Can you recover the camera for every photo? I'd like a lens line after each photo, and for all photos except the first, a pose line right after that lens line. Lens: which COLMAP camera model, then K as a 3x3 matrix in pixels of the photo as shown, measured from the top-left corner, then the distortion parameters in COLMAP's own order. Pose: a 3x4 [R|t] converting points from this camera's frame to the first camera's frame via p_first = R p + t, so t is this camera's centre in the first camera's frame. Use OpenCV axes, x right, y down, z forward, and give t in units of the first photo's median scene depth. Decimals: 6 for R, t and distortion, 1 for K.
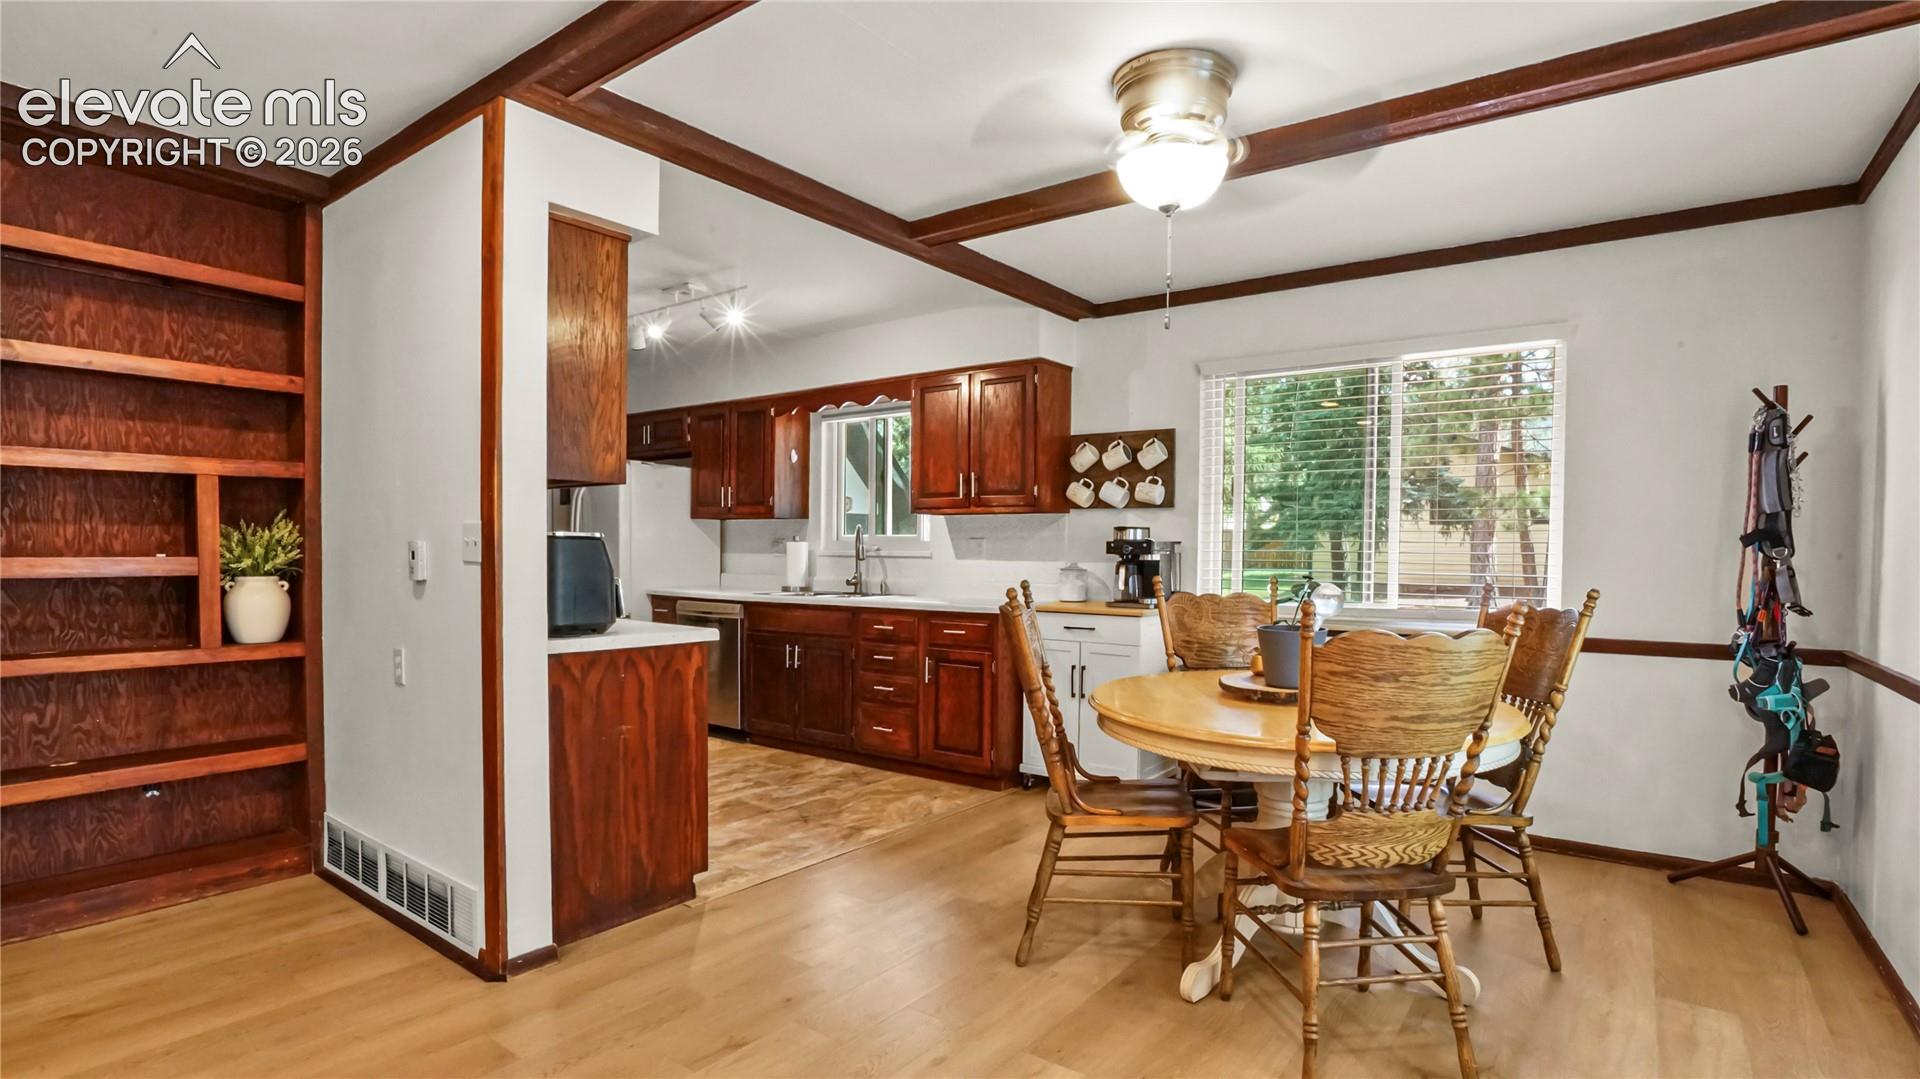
lens RADIAL K [[909.7, 0, 972.4], [0, 909.7, 552.7], [0, 0, 1]] dist [-0.036127, 0.006059]
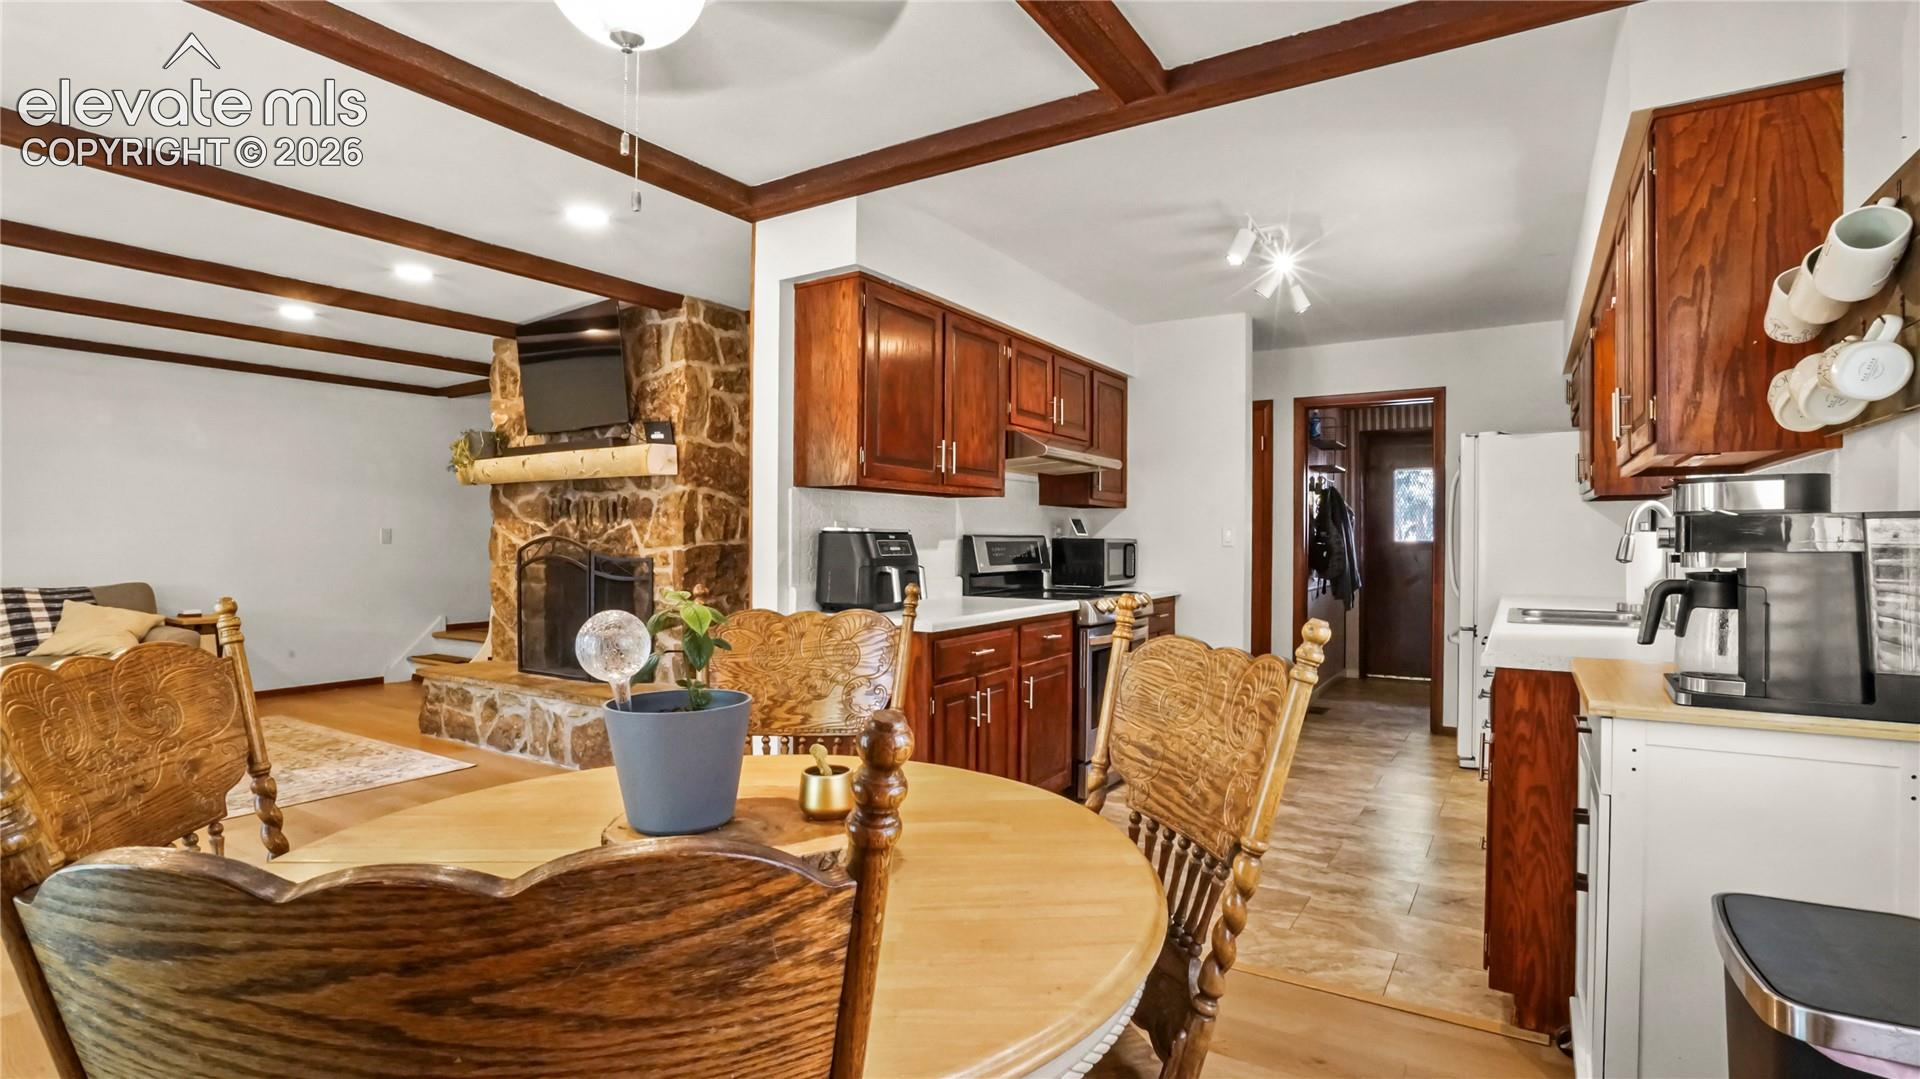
lens RADIAL K [[909.7, 0, 961.7], [0, 909.7, 531.2], [0, 0, 1]] dist [-0.036127, 0.006059]
pose [[0.082175, -0.018589, -0.996445, 0.427458], [-0.007836, 0.999783, -0.019298, 0.002789], [0.996587, 0.009394, 0.082012, 0.561737]]
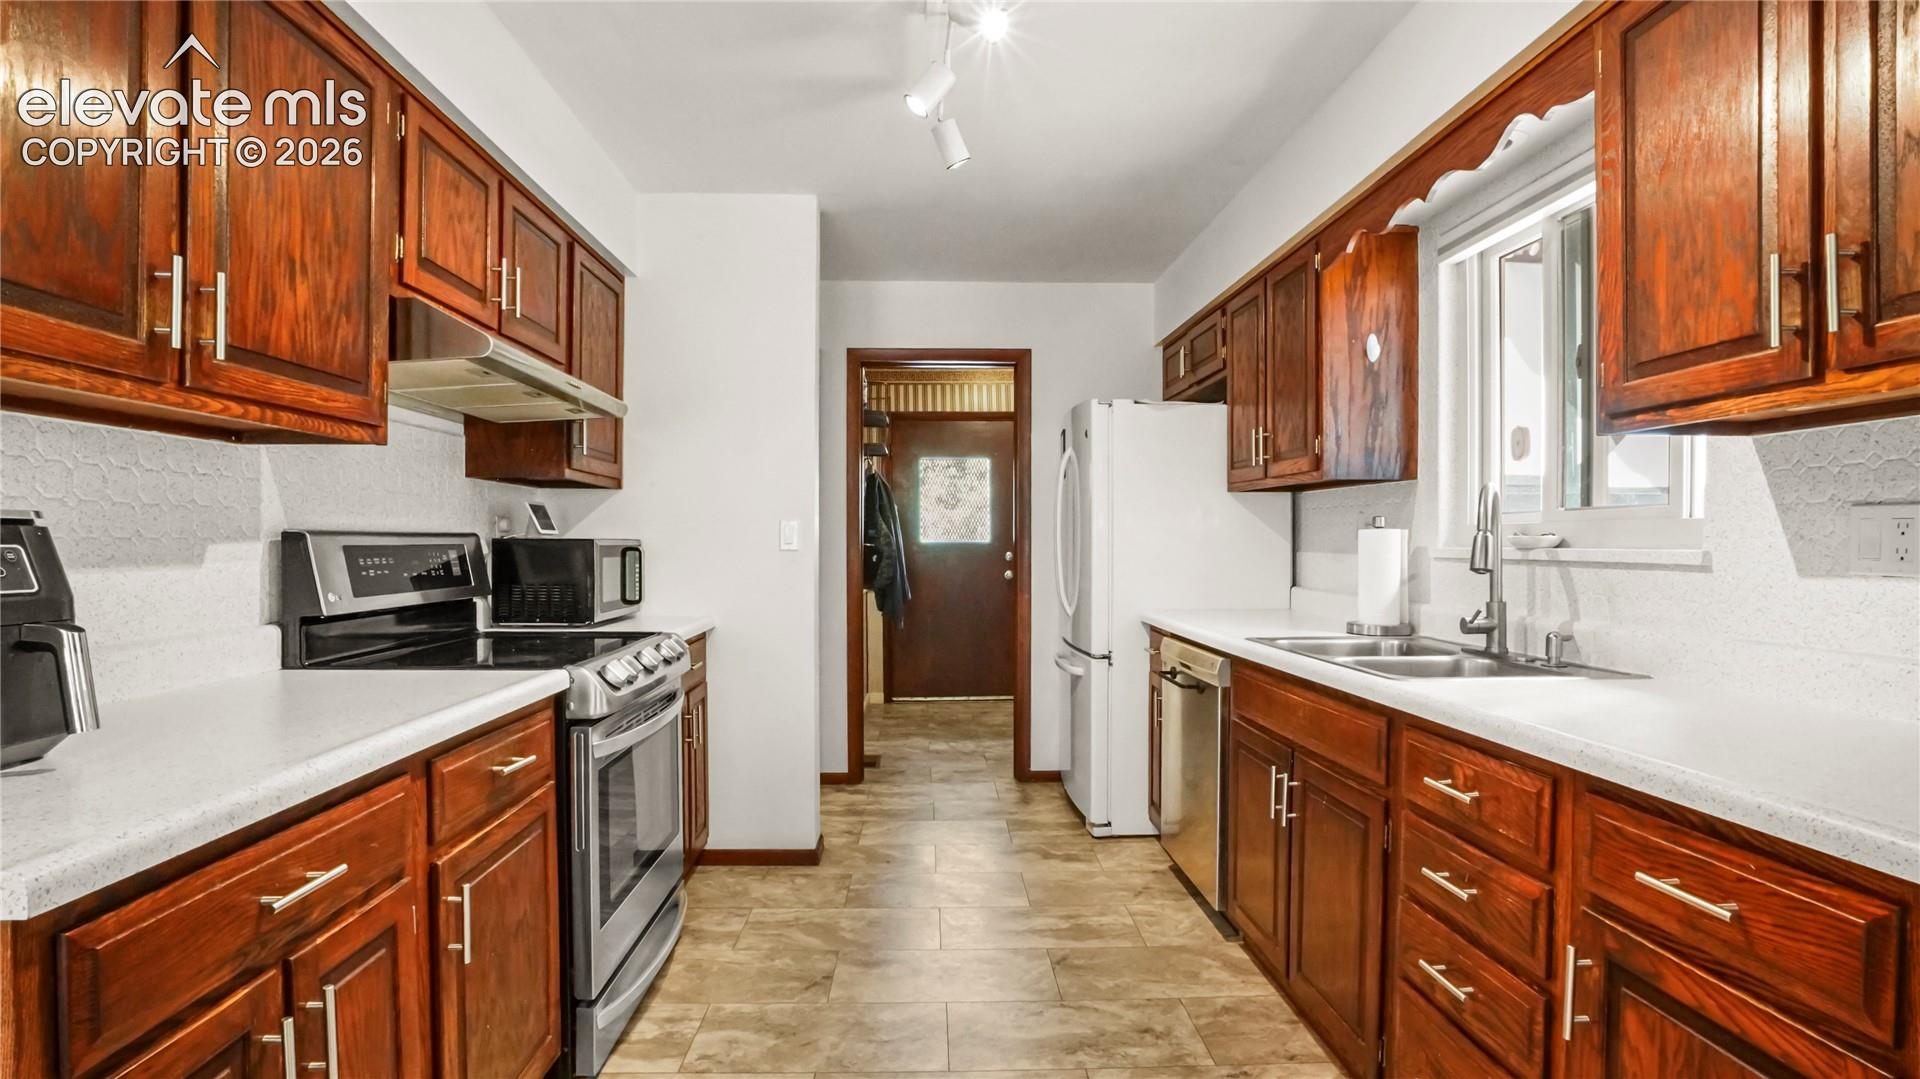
lens RADIAL K [[909.7, 0, 945.7], [0, 909.7, 550.0], [0, 0, 1]] dist [-0.036127, 0.006059]
pose [[0.620532, -0.001596, -0.784180, 0.037216], [0.001816, 0.999998, -0.000598, -0.001627], [0.784179, -0.001053, 0.620534, 0.619244]]
